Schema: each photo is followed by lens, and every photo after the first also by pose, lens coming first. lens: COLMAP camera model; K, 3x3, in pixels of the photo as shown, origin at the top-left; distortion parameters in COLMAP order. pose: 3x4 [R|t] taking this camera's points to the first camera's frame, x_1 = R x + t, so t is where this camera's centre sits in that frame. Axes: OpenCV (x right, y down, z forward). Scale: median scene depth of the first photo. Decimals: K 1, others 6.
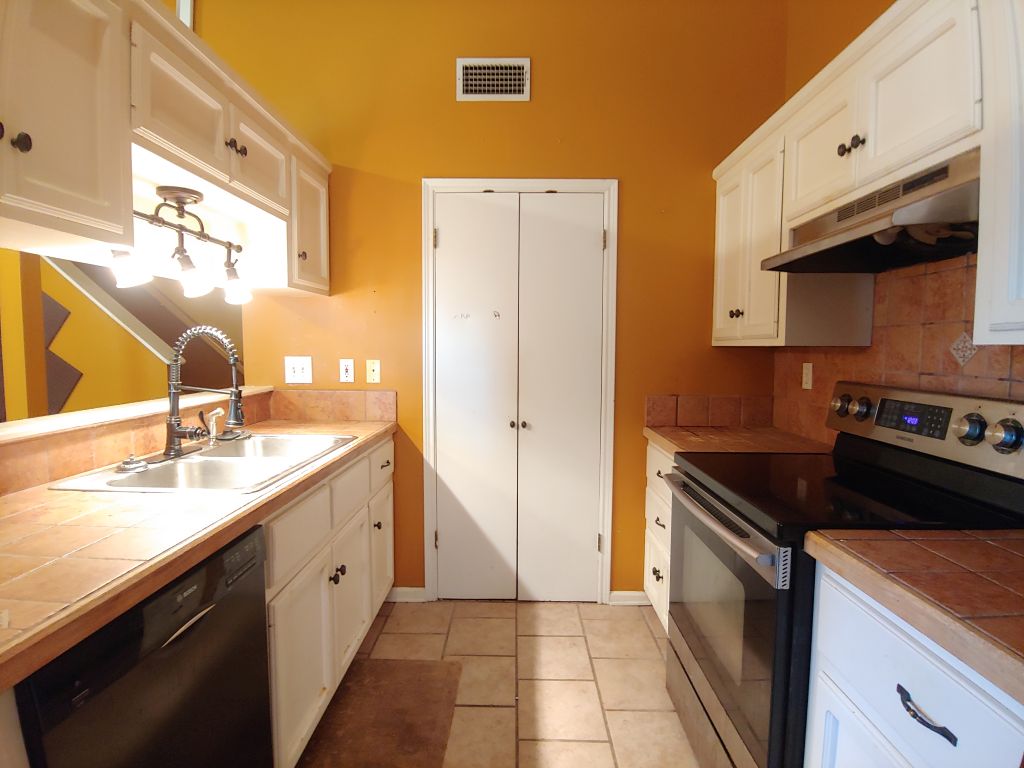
lens RADIAL K [[516.9, 0, 511.0], [0, 516.9, 384.3], [0, 0, 1]] dist [0.000427, -0.008102]
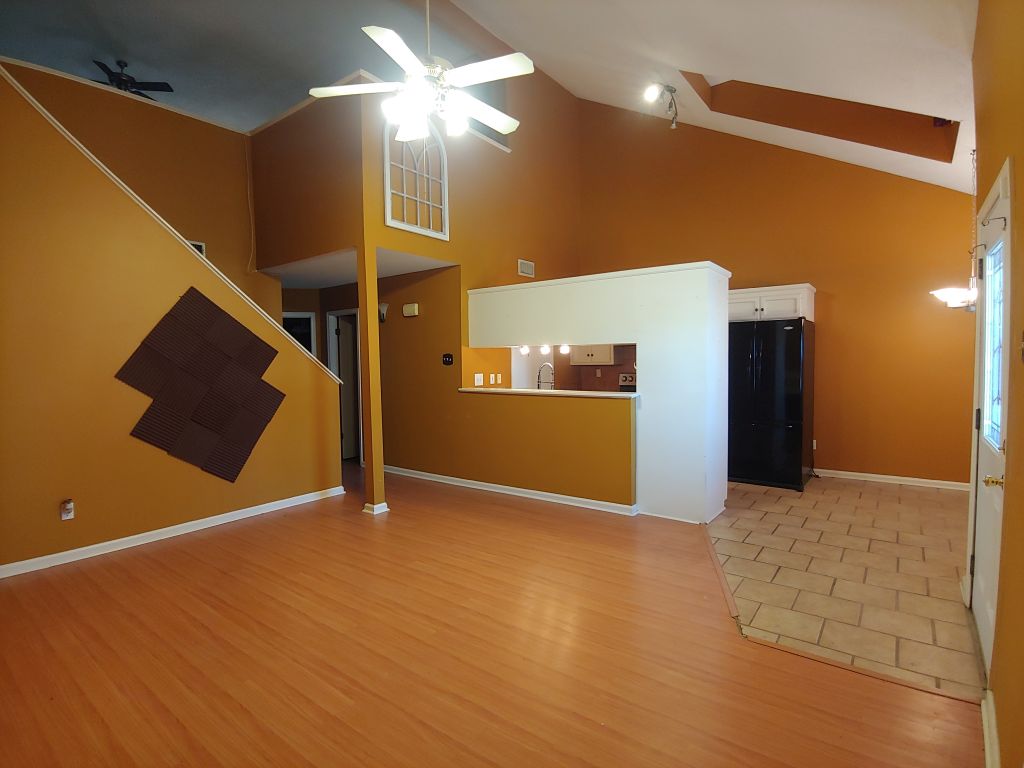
lens RADIAL K [[516.9, 0, 511.0], [0, 516.9, 384.3], [0, 0, 1]] dist [0.000427, -0.008102]
pose [[0.596173, -0.057595, 0.800787, -2.159315], [0.075895, 0.997000, 0.015205, -0.032084], [-0.799261, 0.051711, 0.598756, -0.480457]]
